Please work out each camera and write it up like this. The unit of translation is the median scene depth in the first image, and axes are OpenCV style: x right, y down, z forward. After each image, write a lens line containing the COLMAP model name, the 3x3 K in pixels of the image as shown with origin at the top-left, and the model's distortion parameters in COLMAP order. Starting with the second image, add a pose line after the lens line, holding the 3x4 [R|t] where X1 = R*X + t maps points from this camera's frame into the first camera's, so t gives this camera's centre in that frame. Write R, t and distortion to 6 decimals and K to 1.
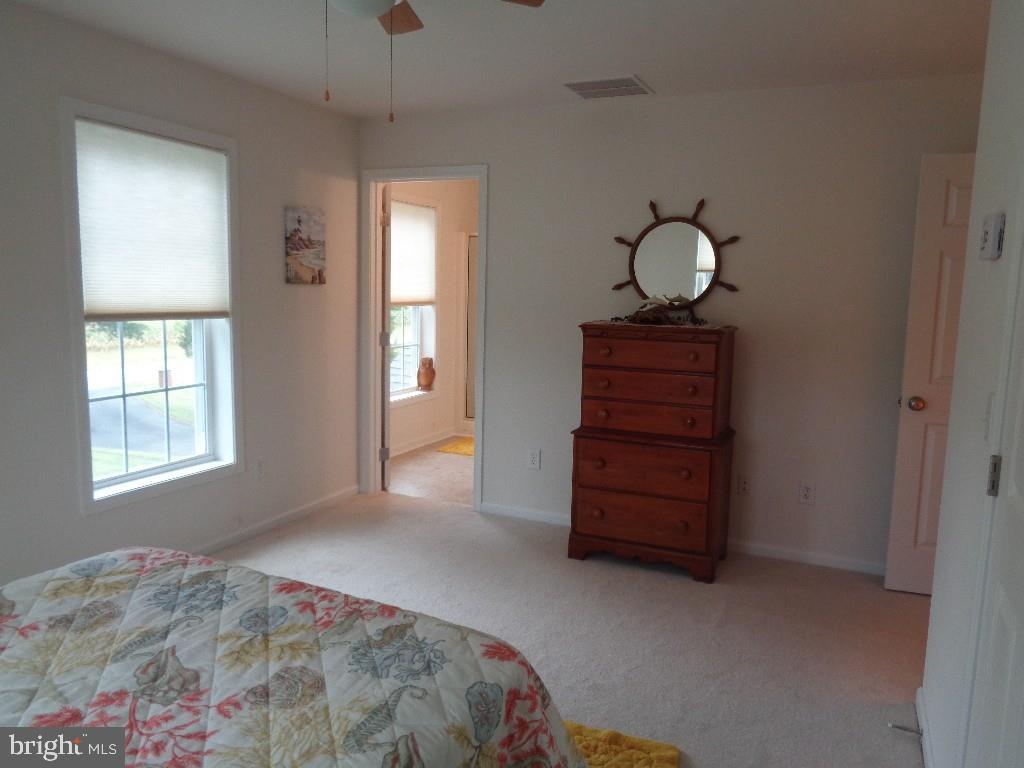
lens RADIAL K [[747.5, 0, 516.8], [0, 747.5, 386.5], [0, 0, 1]] dist [-0.001045, -0.002387]
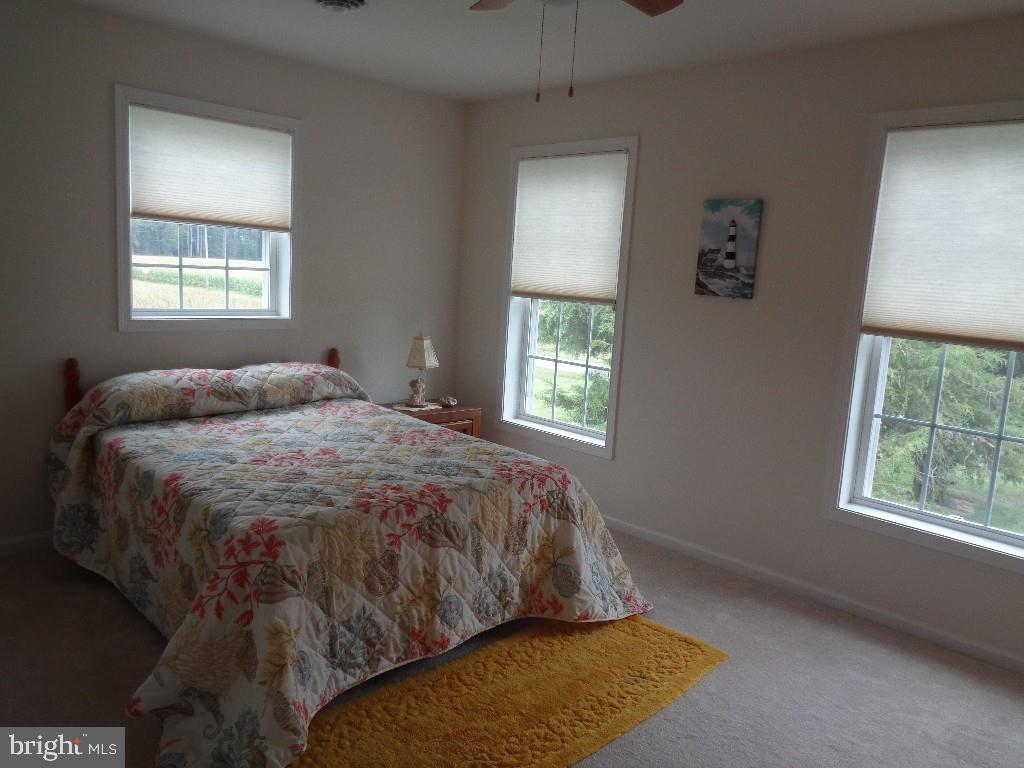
lens RADIAL K [[747.5, 0, 519.4], [0, 747.5, 379.6], [0, 0, 1]] dist [-0.001045, -0.002387]
pose [[-0.360420, 0.107457, -0.926580, 0.776354], [-0.189099, 0.964299, 0.185387, -0.182307], [0.913422, 0.242033, -0.327233, 1.344341]]
